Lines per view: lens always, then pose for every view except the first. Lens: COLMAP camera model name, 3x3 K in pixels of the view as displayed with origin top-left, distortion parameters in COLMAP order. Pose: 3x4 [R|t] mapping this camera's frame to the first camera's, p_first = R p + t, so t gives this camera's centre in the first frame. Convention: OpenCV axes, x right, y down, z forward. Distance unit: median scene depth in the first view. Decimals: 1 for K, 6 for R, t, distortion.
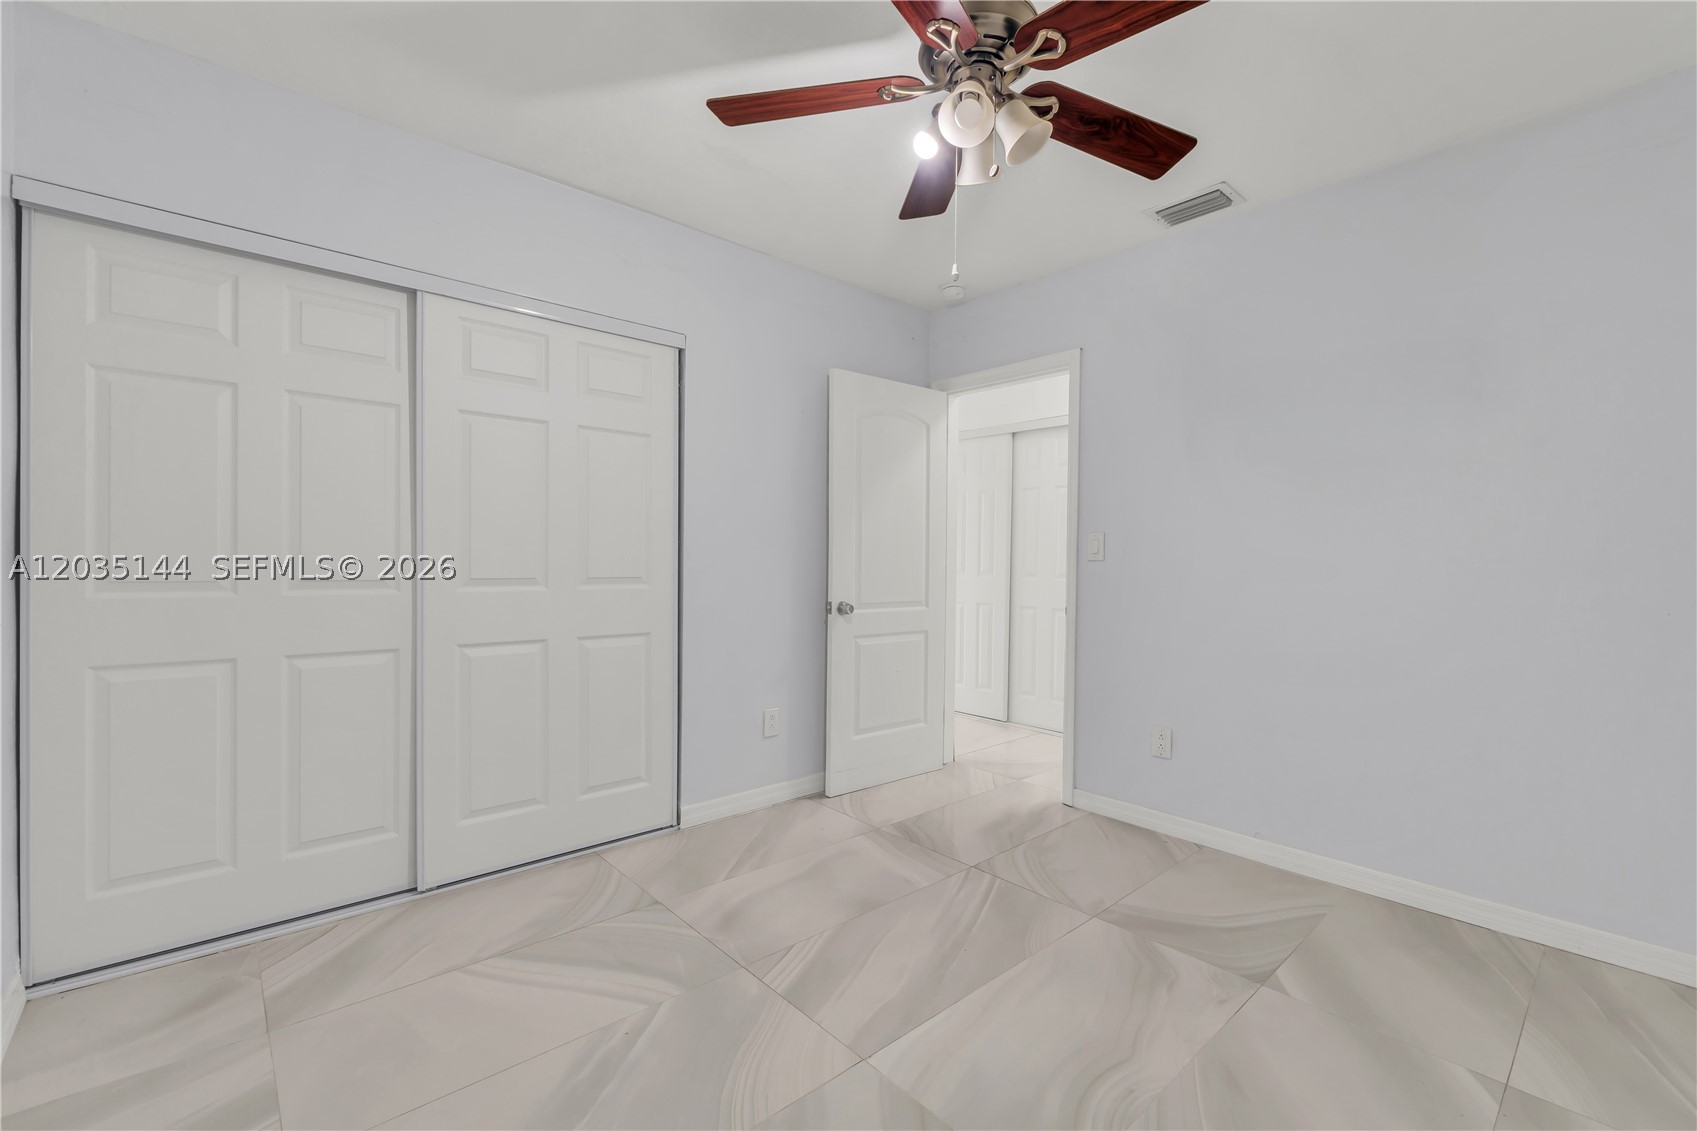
lens RADIAL K [[726.9, 0, 847.0], [0, 726.9, 559.5], [0, 0, 1]] dist [-0.000276, 0.000141]
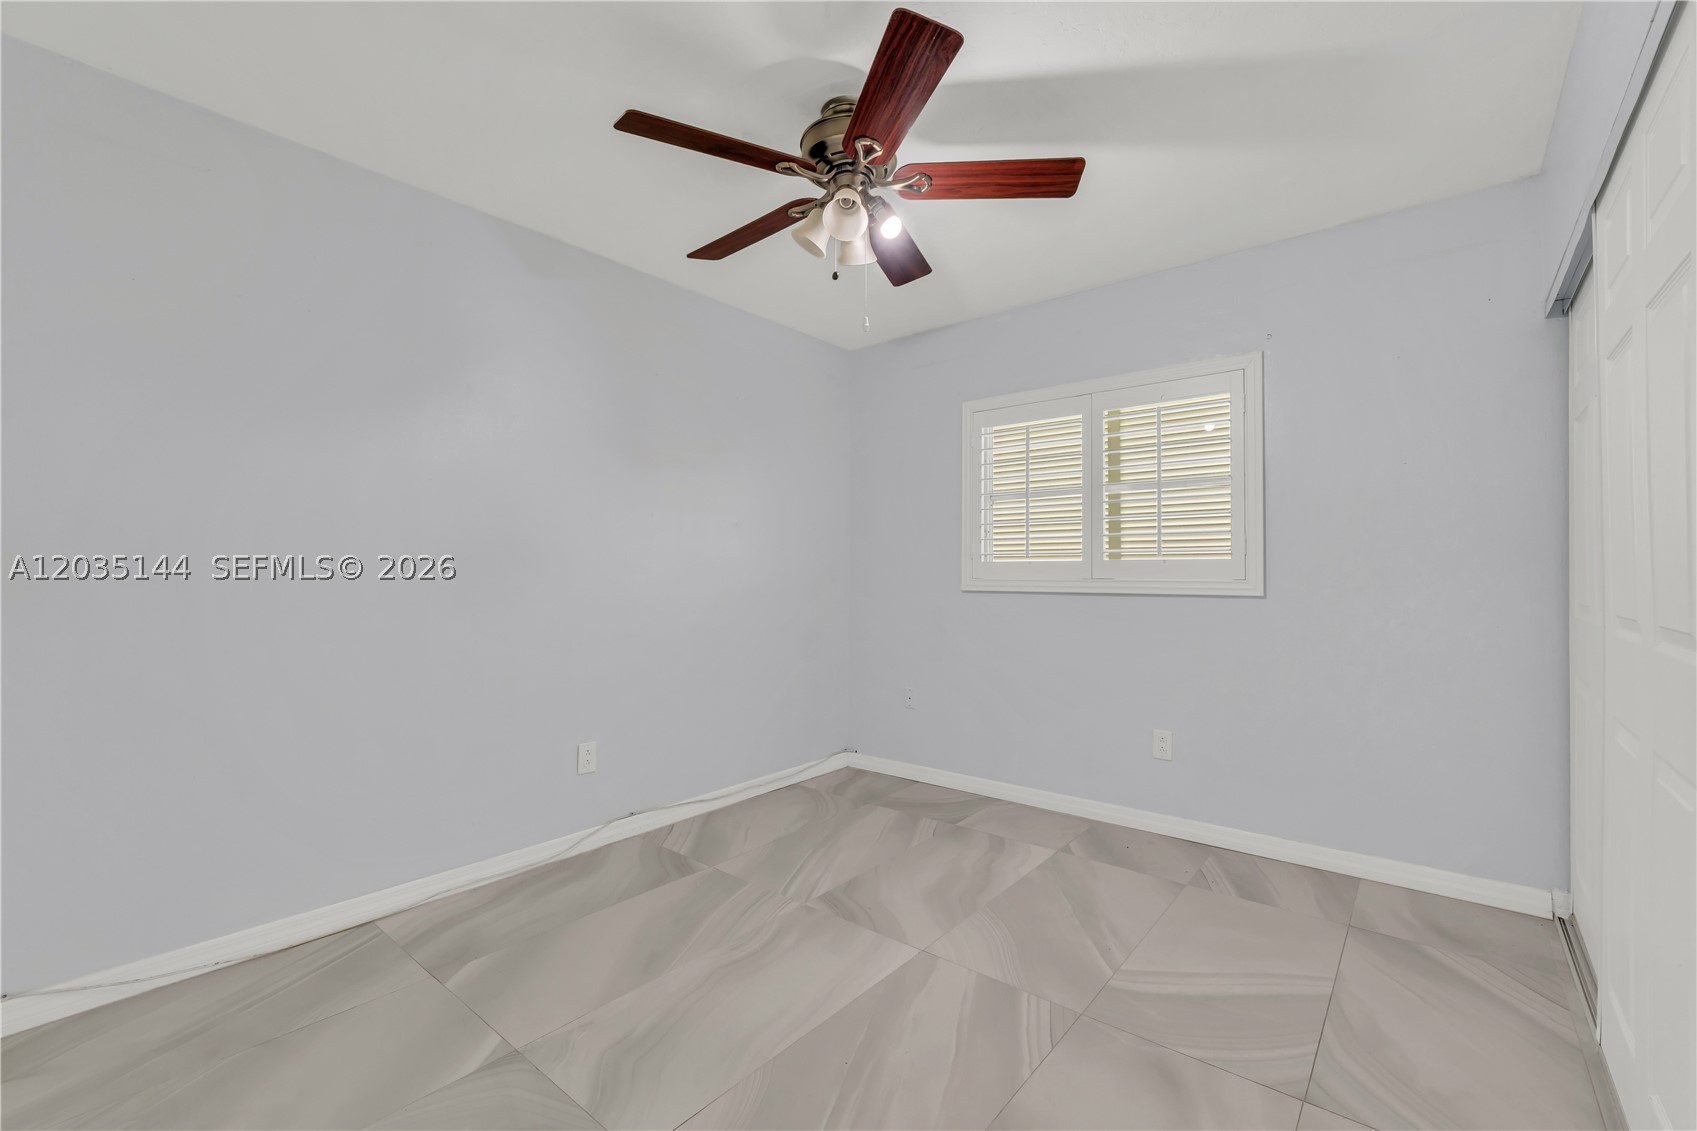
lens RADIAL K [[726.9, 0, 847.0], [0, 726.9, 559.5], [0, 0, 1]] dist [-0.000276, 0.000141]
pose [[-0.987948, -0.016554, -0.153897, 0.313903], [-0.015307, 0.999840, -0.009287, -0.012342], [0.154026, -0.006820, -0.988043, 1.913676]]
